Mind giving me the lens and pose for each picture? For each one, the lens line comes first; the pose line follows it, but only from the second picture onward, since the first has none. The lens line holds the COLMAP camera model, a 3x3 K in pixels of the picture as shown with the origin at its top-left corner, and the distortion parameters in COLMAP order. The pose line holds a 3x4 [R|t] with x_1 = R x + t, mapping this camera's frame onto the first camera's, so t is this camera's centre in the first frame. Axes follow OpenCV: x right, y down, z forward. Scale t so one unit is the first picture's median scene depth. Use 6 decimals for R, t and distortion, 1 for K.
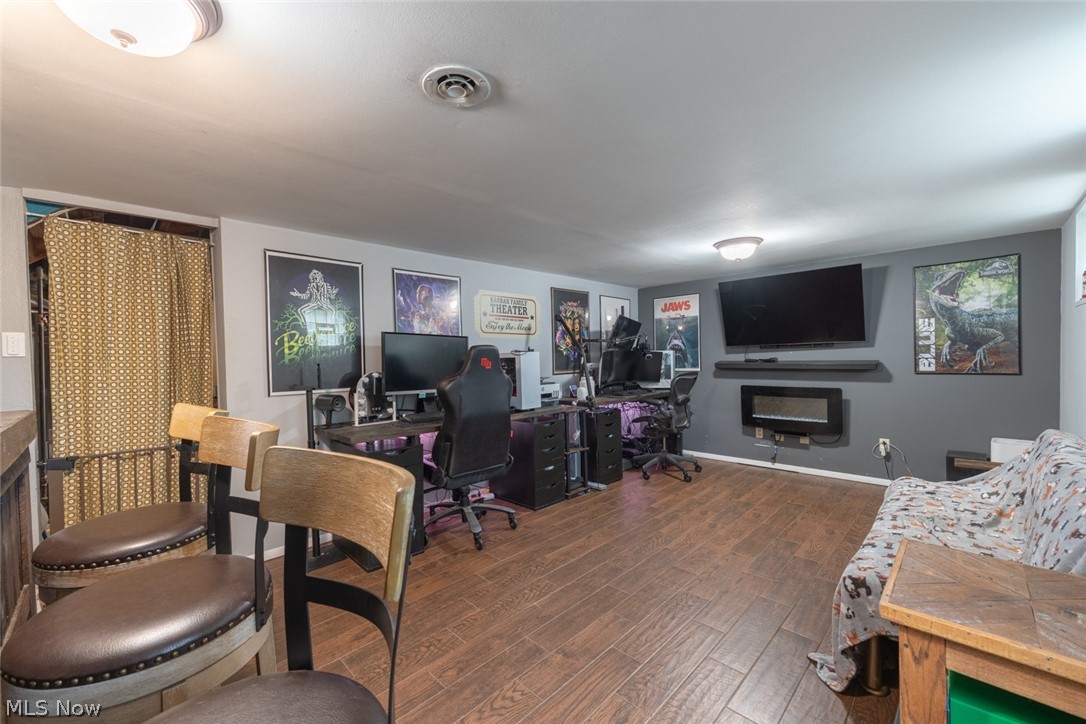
lens RADIAL K [[435.4, 0, 540.4], [0, 435.4, 358.9], [0, 0, 1]] dist [0.000464, 0.000823]
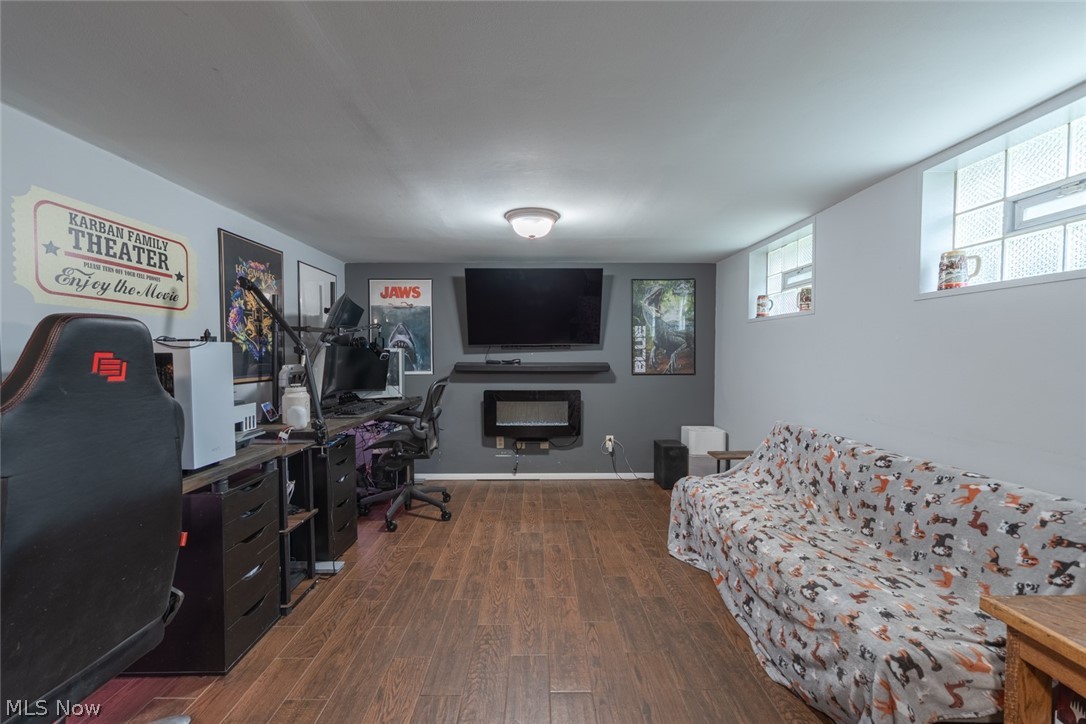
lens RADIAL K [[435.4, 0, 540.4], [0, 435.4, 358.9], [0, 0, 1]] dist [0.000464, 0.000823]
pose [[0.698980, 0.010085, 0.715070, -0.097285], [-0.009629, 0.999943, -0.004691, 0.000914], [-0.715076, -0.003607, 0.699037, 0.365517]]
